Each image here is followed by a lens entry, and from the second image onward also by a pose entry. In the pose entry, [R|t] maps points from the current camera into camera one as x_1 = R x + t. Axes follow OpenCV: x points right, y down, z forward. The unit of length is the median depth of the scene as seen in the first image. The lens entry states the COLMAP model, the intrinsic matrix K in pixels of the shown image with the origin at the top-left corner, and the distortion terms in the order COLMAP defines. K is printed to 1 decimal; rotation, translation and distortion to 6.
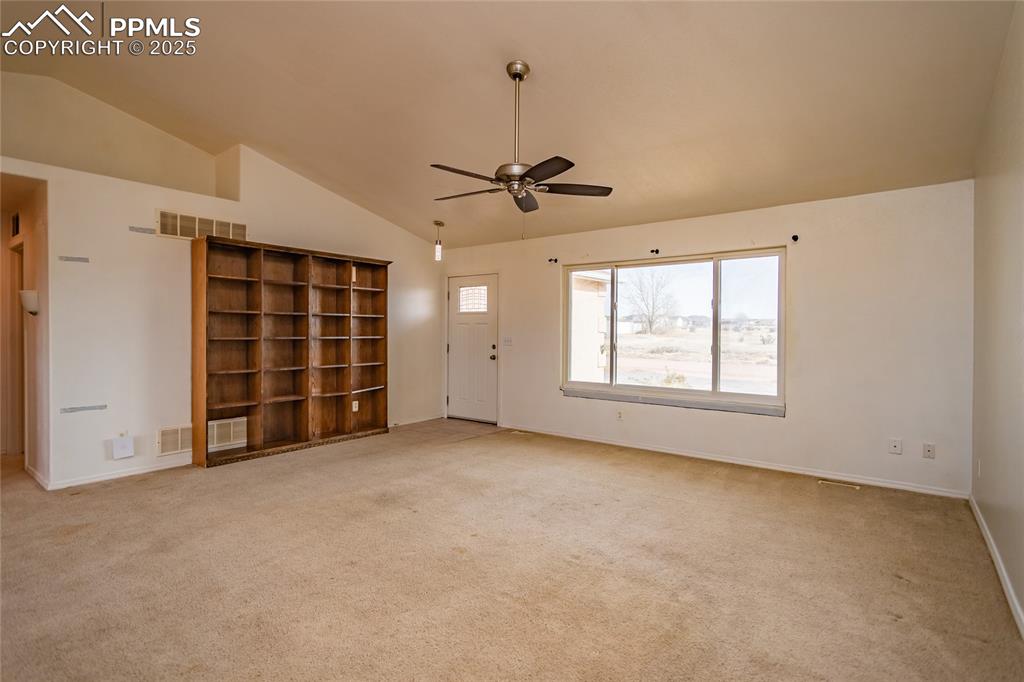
lens RADIAL K [[520.7, 0, 503.6], [0, 520.7, 332.2], [0, 0, 1]] dist [-0.000529, 0.000737]
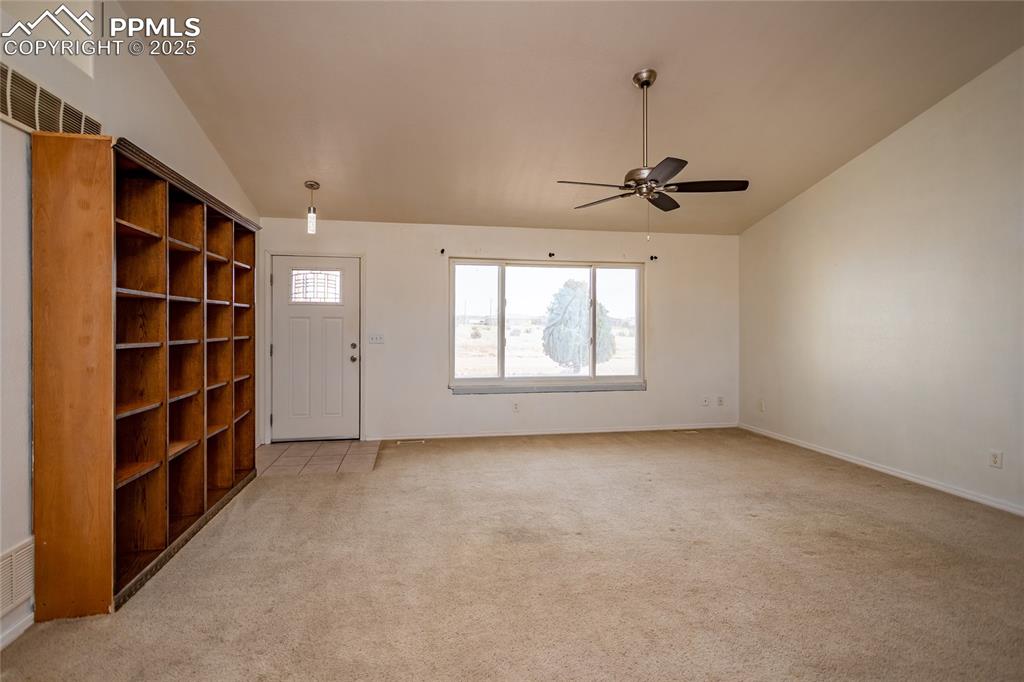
lens RADIAL K [[512.8, 0, 533.5], [0, 512.8, 323.2], [0, 0, 1]] dist [-0.000767, 0.000348]
pose [[0.642777, -0.000384, 0.766054, -0.534706], [0.001958, 0.999997, -0.001142, -0.007014], [-0.766051, 0.002234, 0.642776, 0.300899]]
